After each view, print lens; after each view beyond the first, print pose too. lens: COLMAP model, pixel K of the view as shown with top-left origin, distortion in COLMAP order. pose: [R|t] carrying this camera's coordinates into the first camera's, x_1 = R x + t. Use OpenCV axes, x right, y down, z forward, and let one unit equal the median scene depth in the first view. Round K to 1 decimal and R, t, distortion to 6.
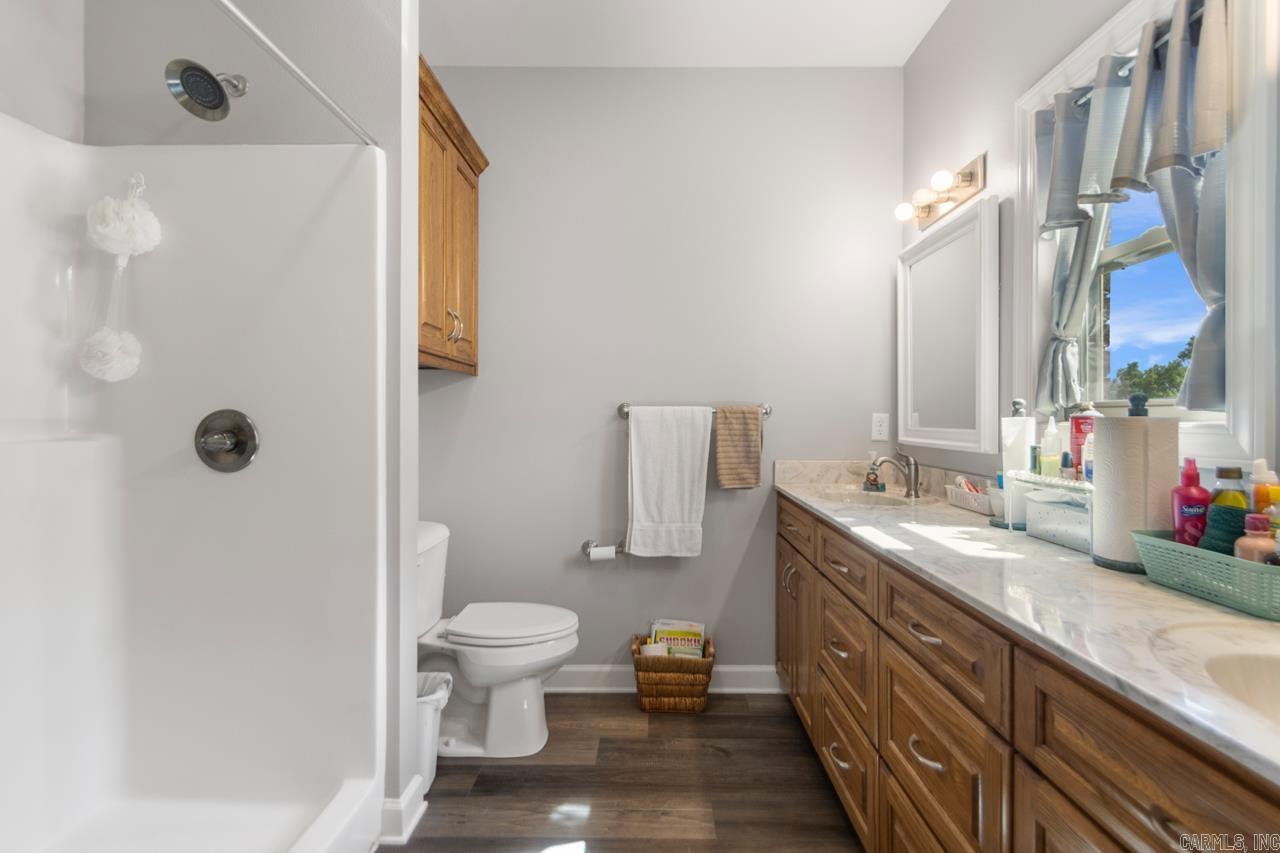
lens RADIAL K [[605.6, 0, 640.0], [0, 605.6, 426.5], [0, 0, 1]] dist [0.011457, -0.009751]
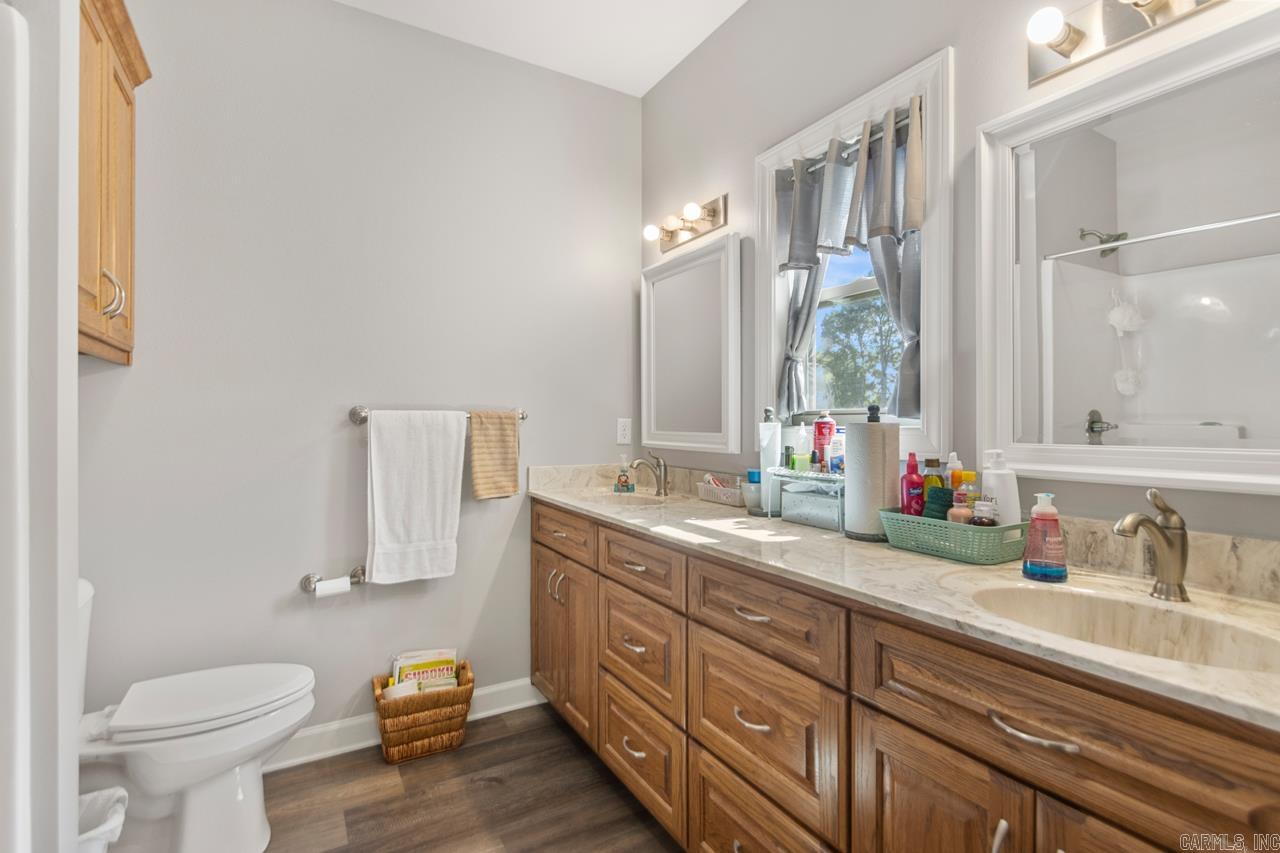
lens RADIAL K [[618.1, 0, 636.9], [0, 618.1, 429.8], [0, 0, 1]] dist [0.013152, -0.010223]
pose [[0.851691, -0.008712, 0.523972, -0.206023], [0.009218, 0.999956, 0.001642, -0.004595], [-0.523964, 0.003431, 0.851734, 0.084916]]
